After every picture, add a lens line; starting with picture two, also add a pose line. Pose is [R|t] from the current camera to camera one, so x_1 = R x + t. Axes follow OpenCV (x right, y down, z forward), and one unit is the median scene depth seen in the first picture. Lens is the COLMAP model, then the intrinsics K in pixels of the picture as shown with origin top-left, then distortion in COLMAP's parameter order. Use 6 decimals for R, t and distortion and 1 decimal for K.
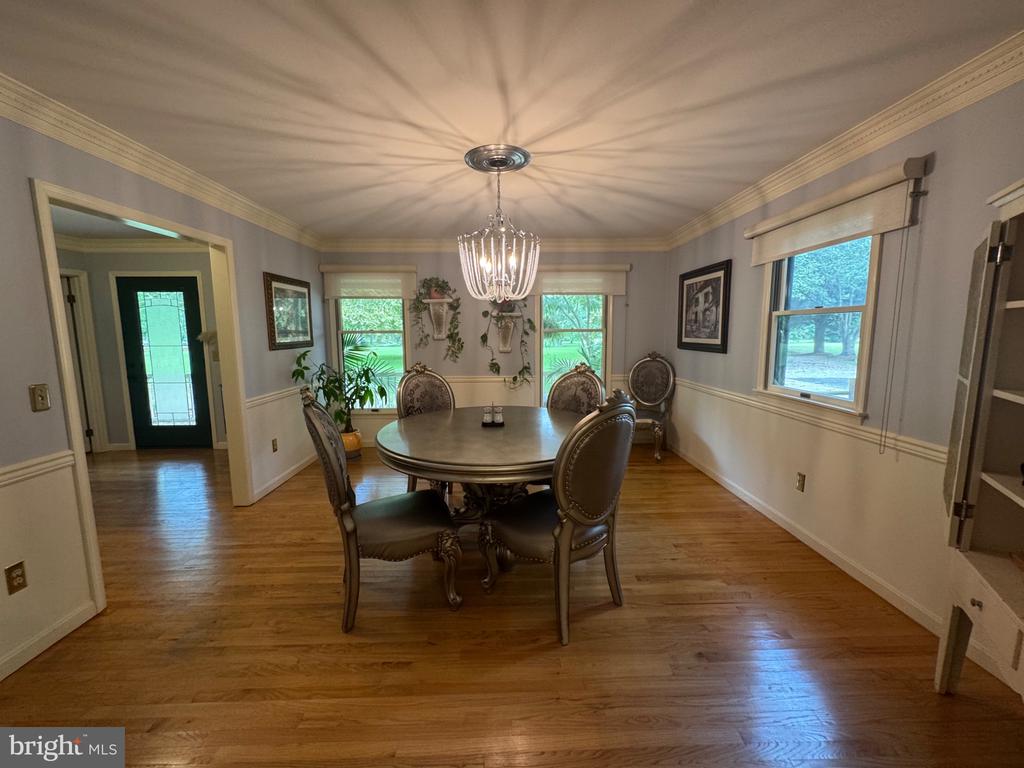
lens RADIAL K [[410.0, 0, 511.1], [0, 410.0, 382.4], [0, 0, 1]] dist [-0.000076, 0.001131]
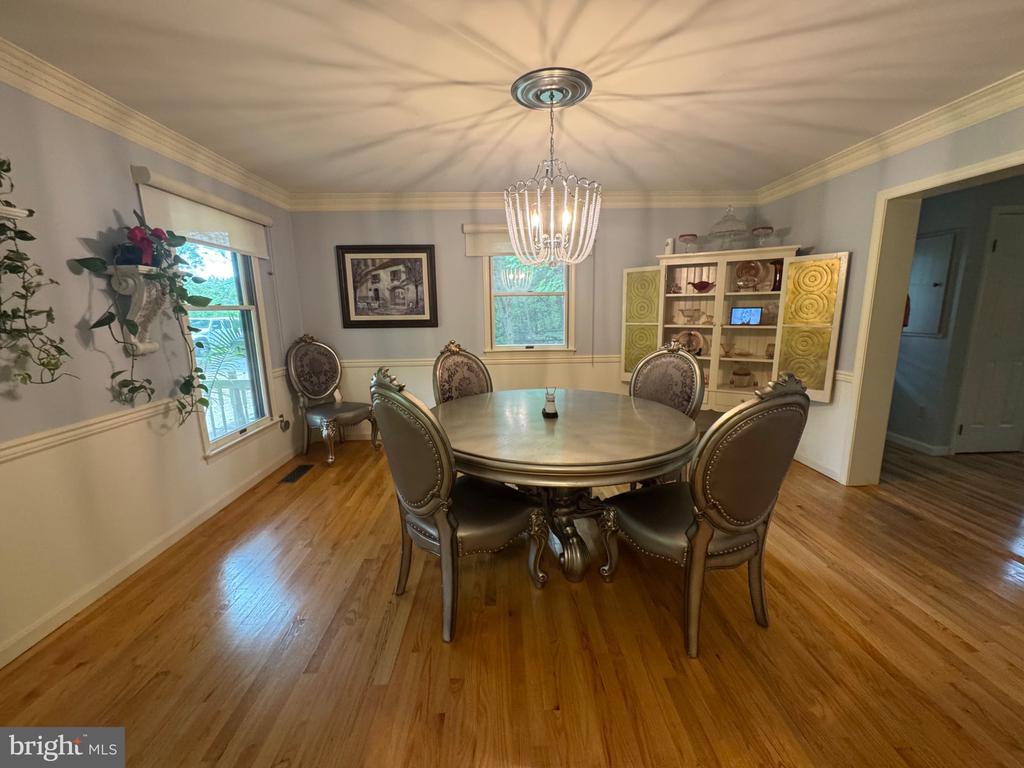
lens RADIAL K [[410.0, 0, 508.9], [0, 410.0, 384.5], [0, 0, 1]] dist [-0.000076, 0.001131]
pose [[-0.006994, -0.177844, 0.984034, -0.652769], [0.137620, 0.974523, 0.177104, -0.089228], [-0.990460, 0.136662, 0.017659, 0.796925]]
